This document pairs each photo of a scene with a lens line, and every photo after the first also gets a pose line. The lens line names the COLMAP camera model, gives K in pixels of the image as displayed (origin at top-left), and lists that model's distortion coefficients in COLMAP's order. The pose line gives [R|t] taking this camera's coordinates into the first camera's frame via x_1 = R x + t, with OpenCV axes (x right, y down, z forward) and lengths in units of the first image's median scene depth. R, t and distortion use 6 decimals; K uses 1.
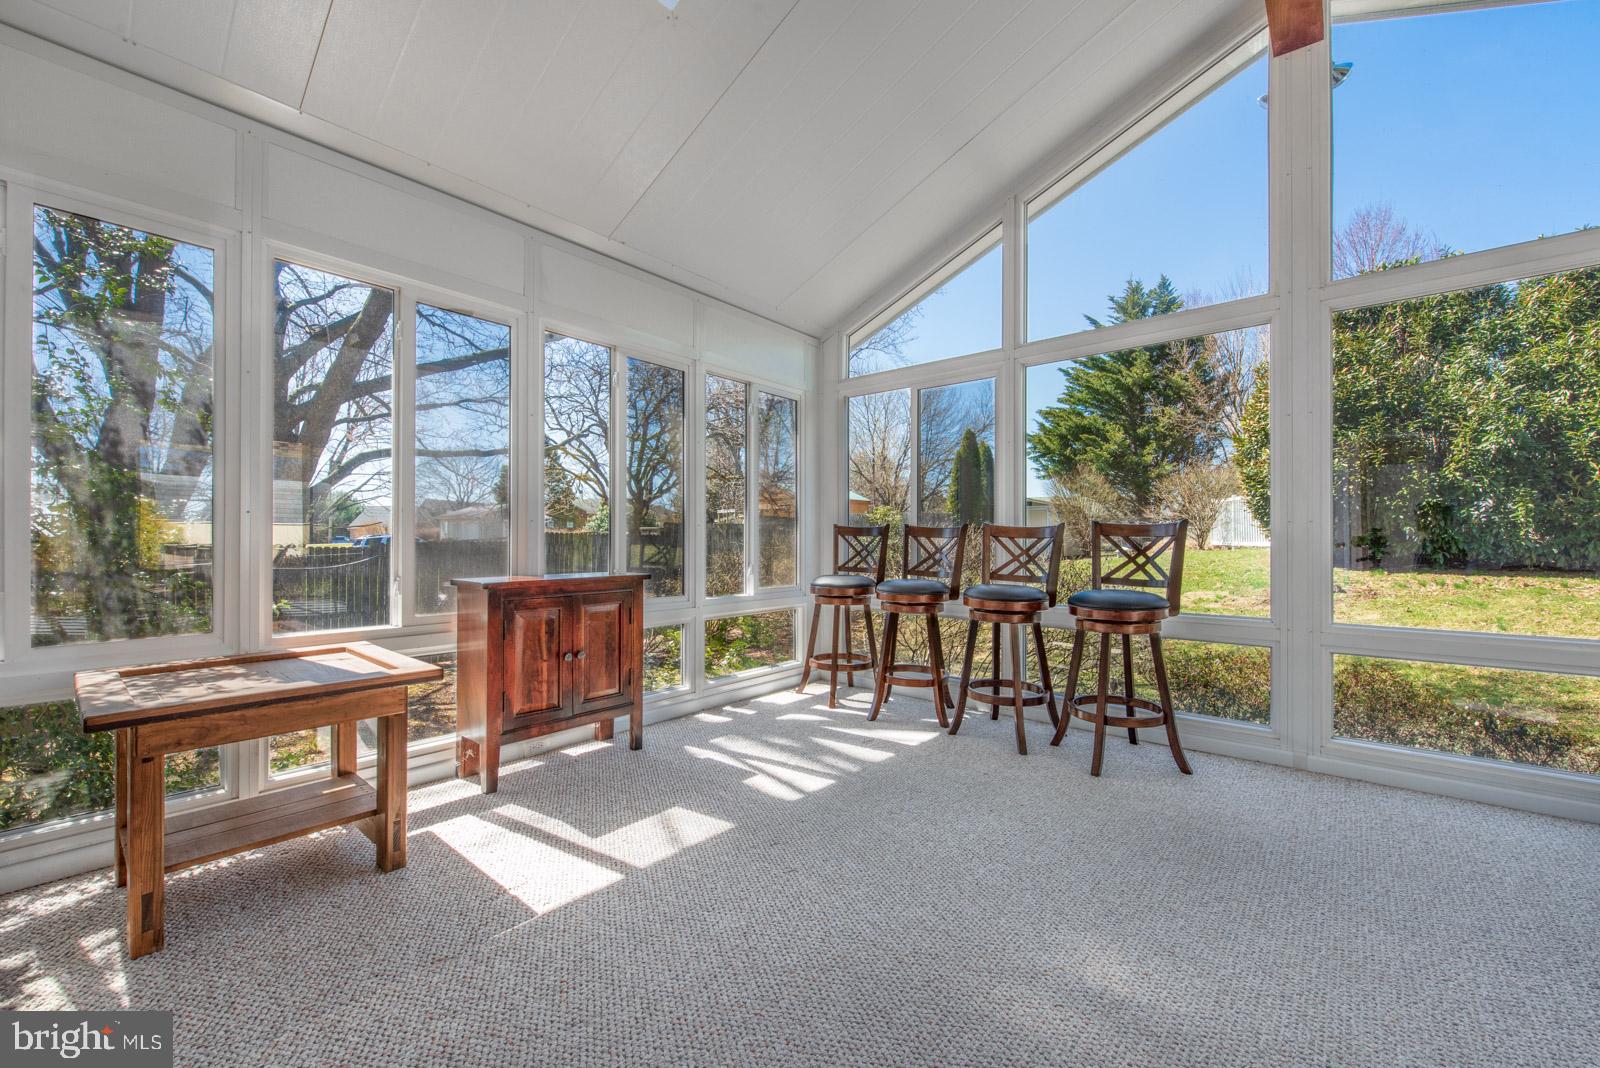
lens RADIAL K [[645.9, 0, 795.0], [0, 645.9, 540.5], [0, 0, 1]] dist [0.000750, 0.000100]
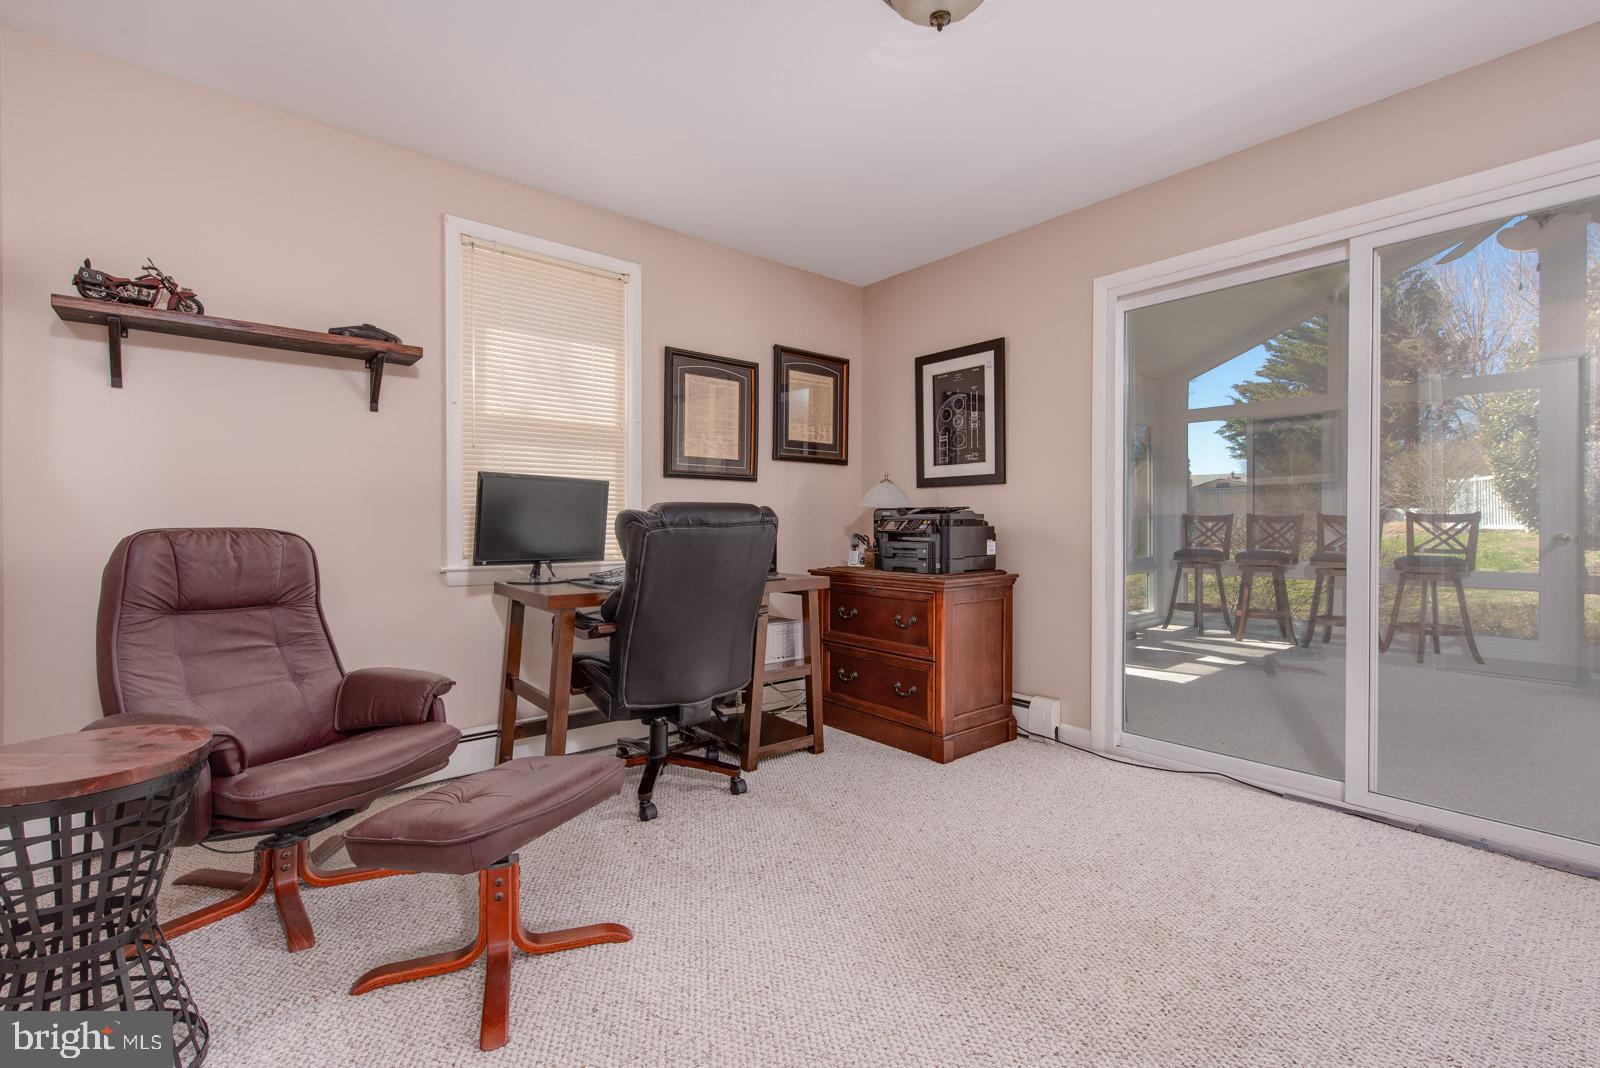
lens RADIAL K [[694.1, 0, 803.2], [0, 694.1, 526.4], [0, 0, 1]] dist [0.004407, 0.000122]
pose [[0.986853, -0.002272, -0.161607, -0.093861], [0.002742, 0.999993, 0.002687, -0.000775], [0.161600, -0.003095, 0.986852, -0.120483]]
